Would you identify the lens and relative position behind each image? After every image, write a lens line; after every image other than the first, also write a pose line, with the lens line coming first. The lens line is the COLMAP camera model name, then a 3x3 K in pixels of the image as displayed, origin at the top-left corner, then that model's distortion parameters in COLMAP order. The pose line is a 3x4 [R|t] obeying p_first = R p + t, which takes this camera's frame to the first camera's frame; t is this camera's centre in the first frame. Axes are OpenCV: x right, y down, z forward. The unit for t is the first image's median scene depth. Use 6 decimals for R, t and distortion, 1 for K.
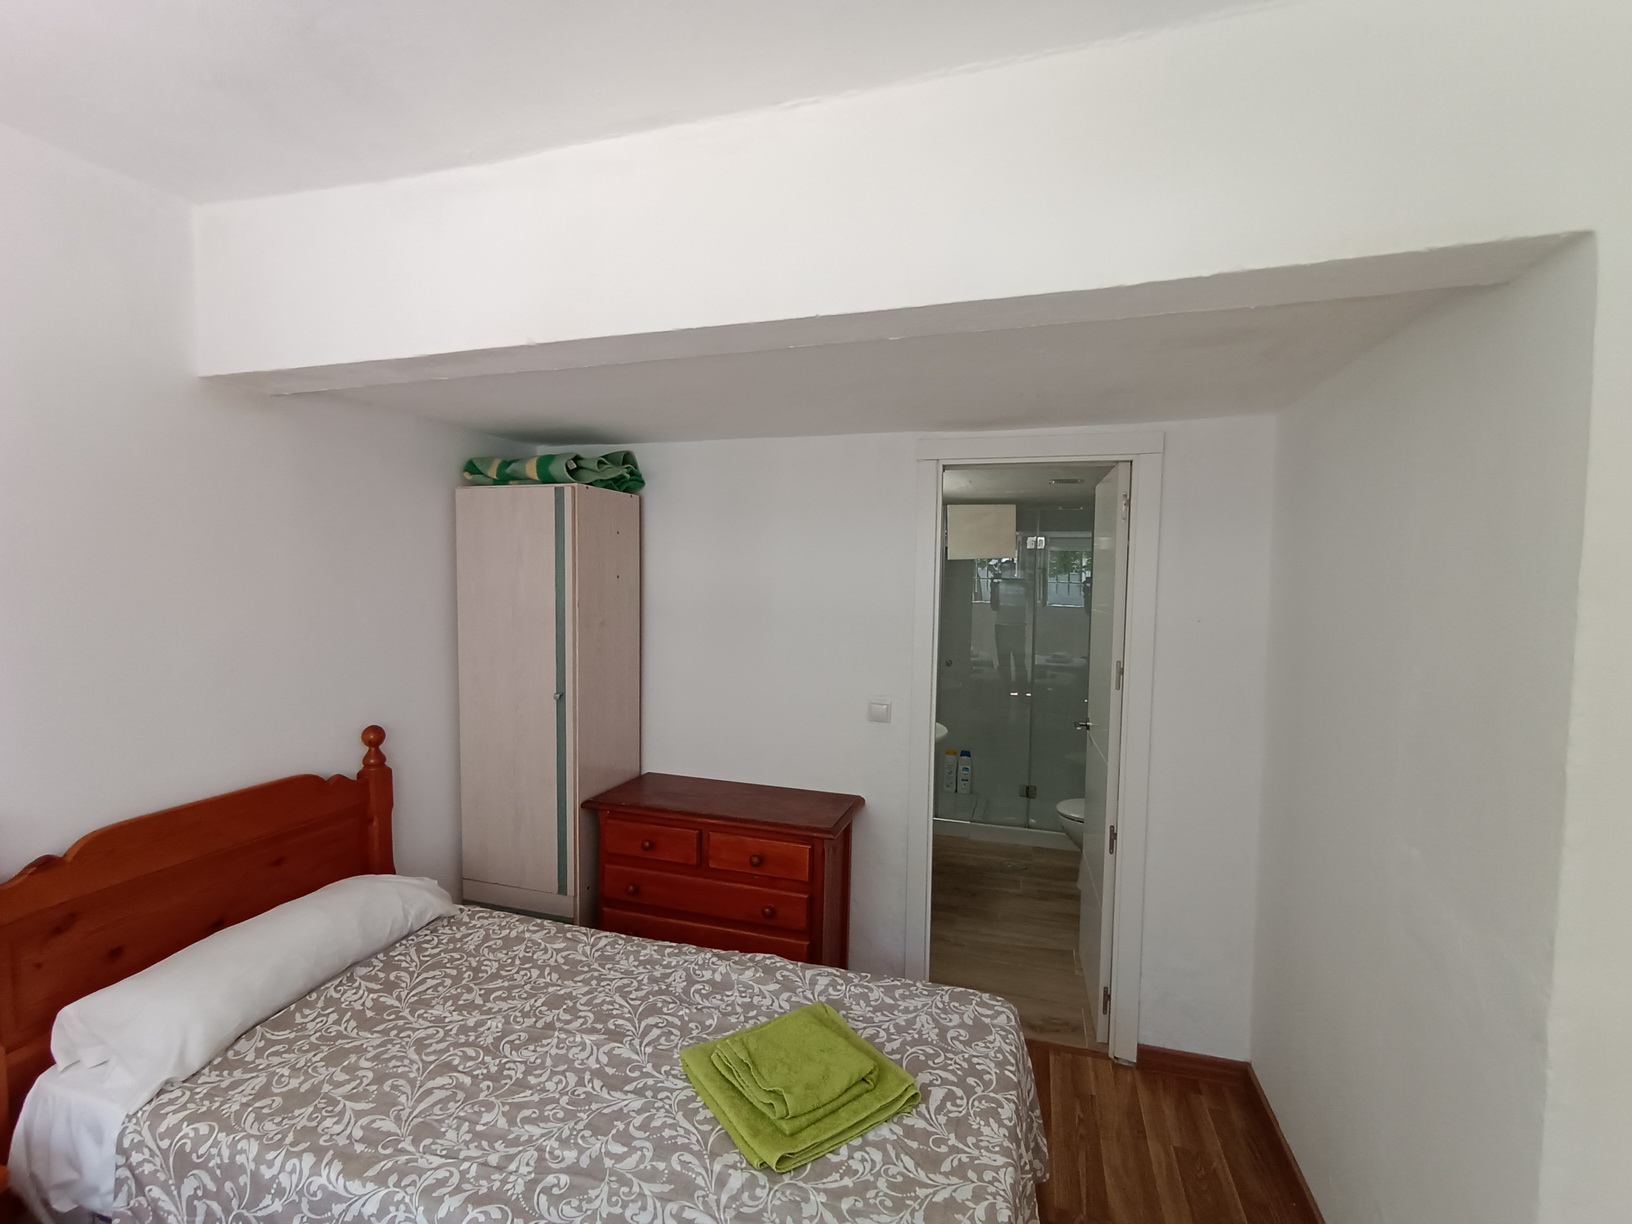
lens RADIAL K [[733.3, 0, 812.9], [0, 733.3, 615.1], [0, 0, 1]] dist [-0.015070, 0.016212]
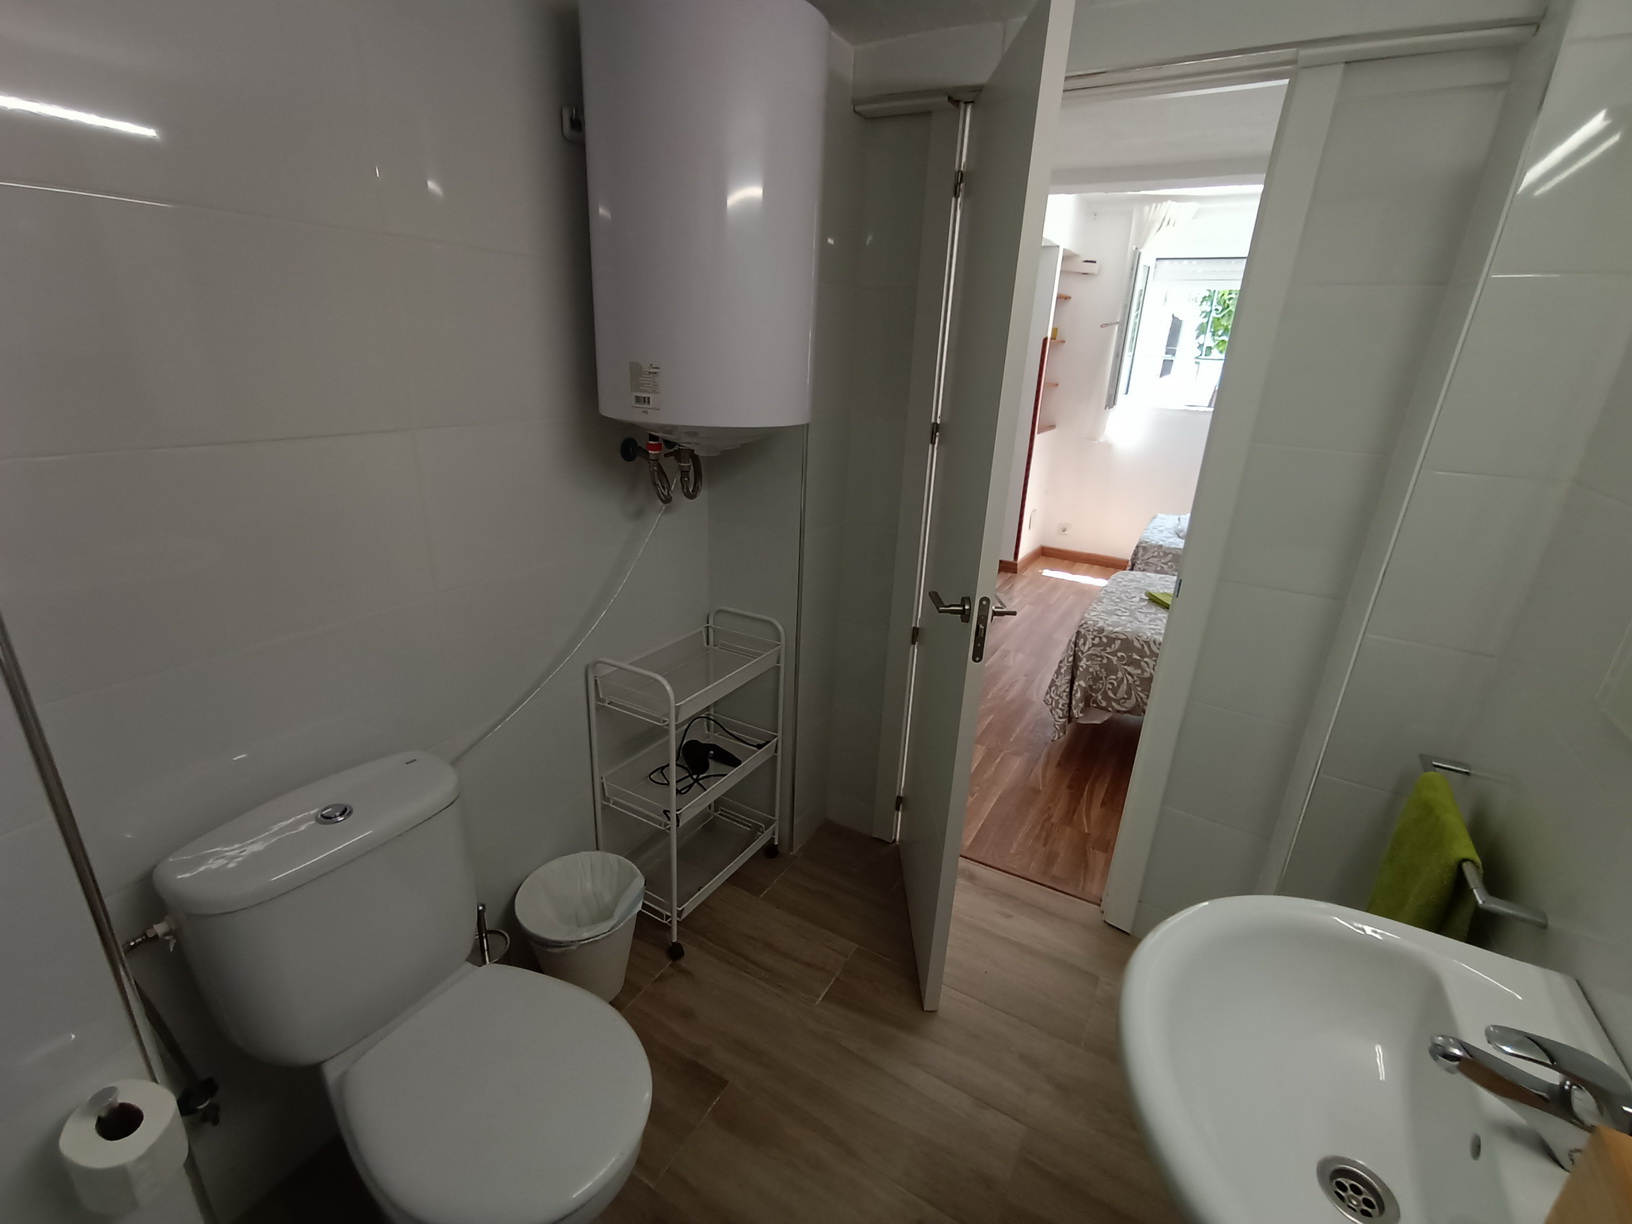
lens RADIAL K [[731.3, 0, 816.0], [0, 731.3, 612.0], [0, 0, 1]] dist [-0.017657, 0.018344]
pose [[-0.972304, -0.135593, 0.190366, 0.532778], [-0.051747, 0.919185, 0.390411, -0.042977], [-0.227918, 0.369747, -0.900744, 2.515130]]
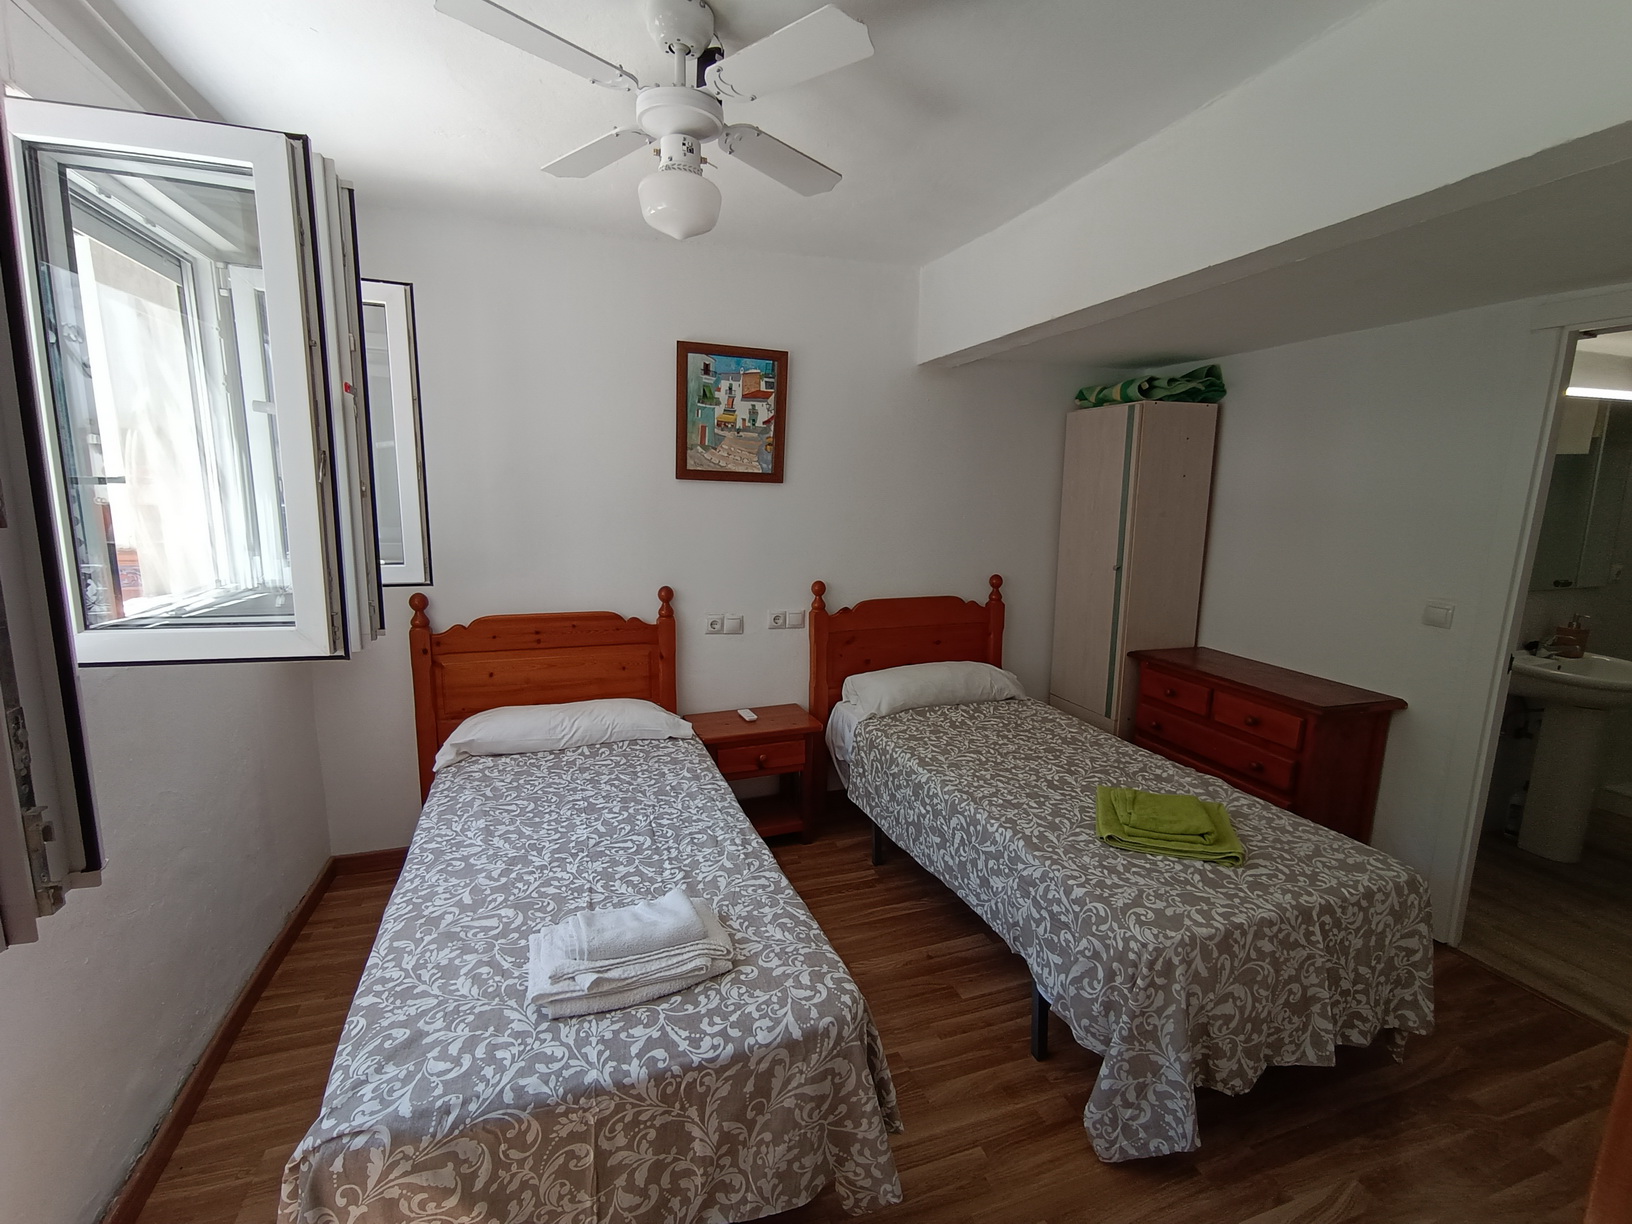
lens RADIAL K [[731.3, 0, 816.0], [0, 731.3, 612.0], [0, 0, 1]] dist [-0.017657, 0.018344]
pose [[0.591952, 0.128508, -0.795663, 0.554561], [-0.040272, 0.990690, 0.130046, 0.057532], [0.804967, -0.044938, 0.591616, -0.308156]]
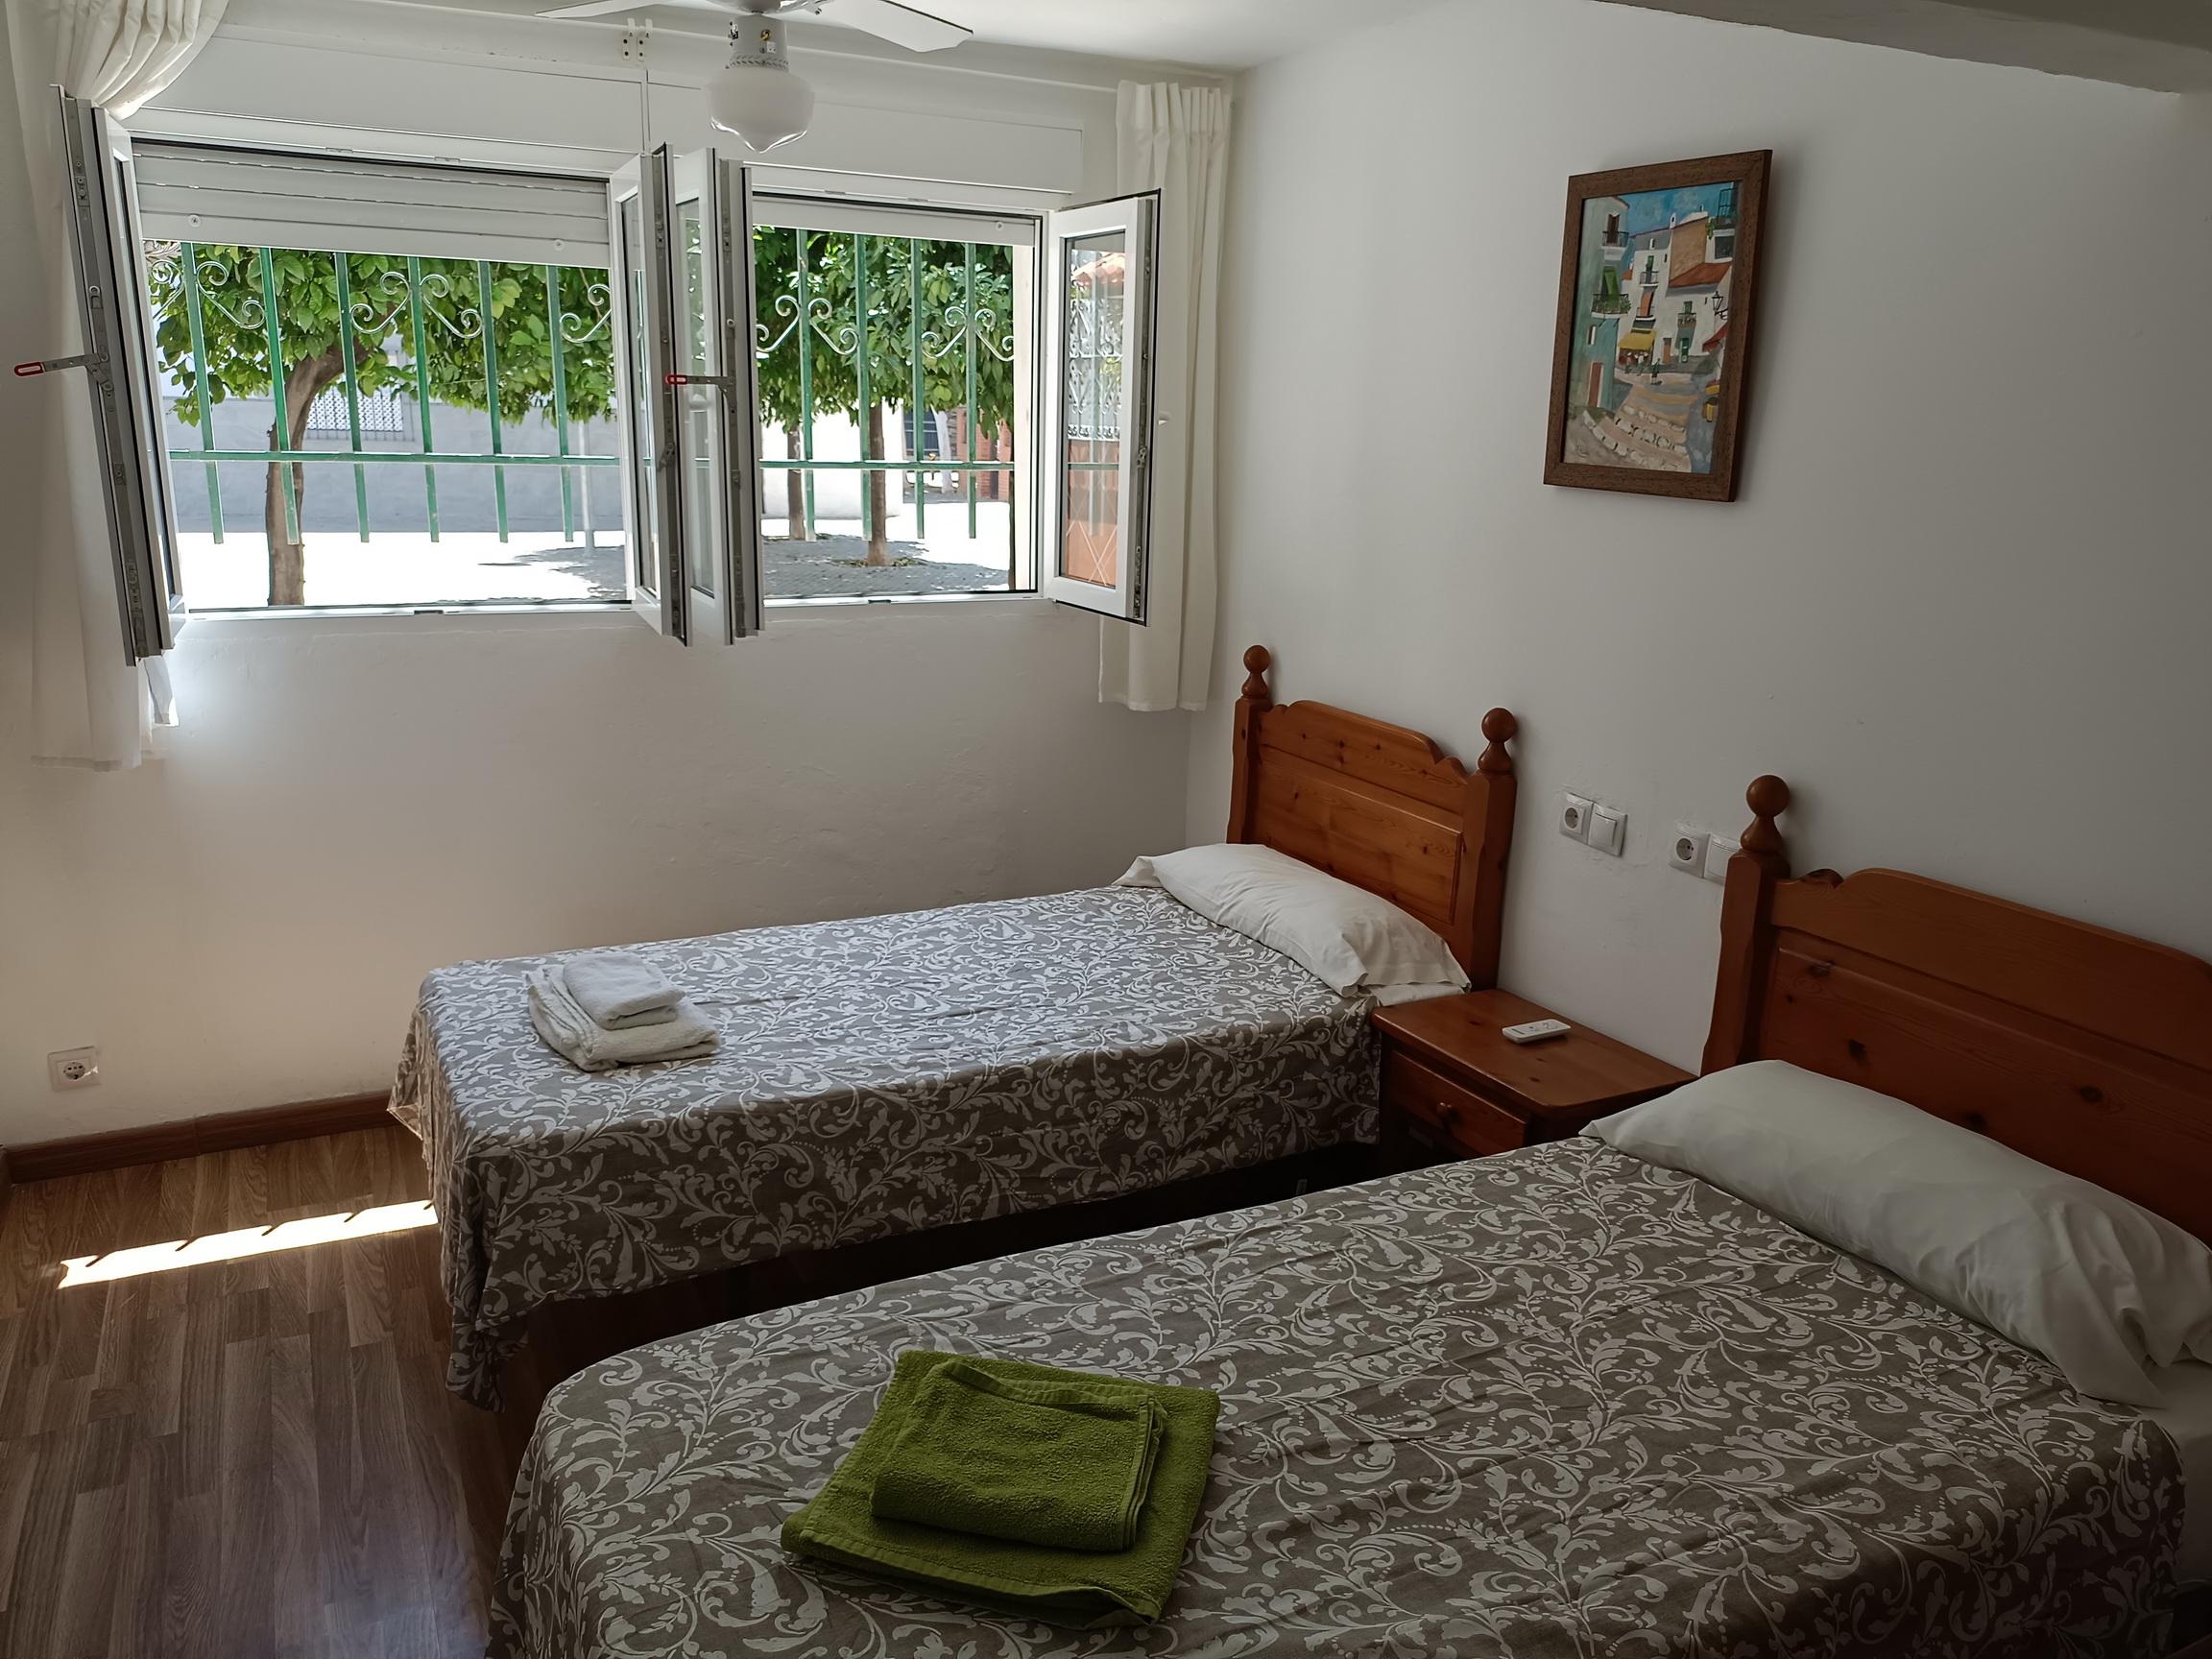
lens RADIAL K [[1636.8, 0, 1115.4], [0, 1636.8, 825.0], [0, 0, 1]] dist [0.047337, -0.041073]
pose [[-0.723517, 0.131127, -0.677738, 0.549660], [-0.070256, 0.962707, 0.261264, -0.093773], [0.686722, 0.236644, -0.687323, 1.467759]]
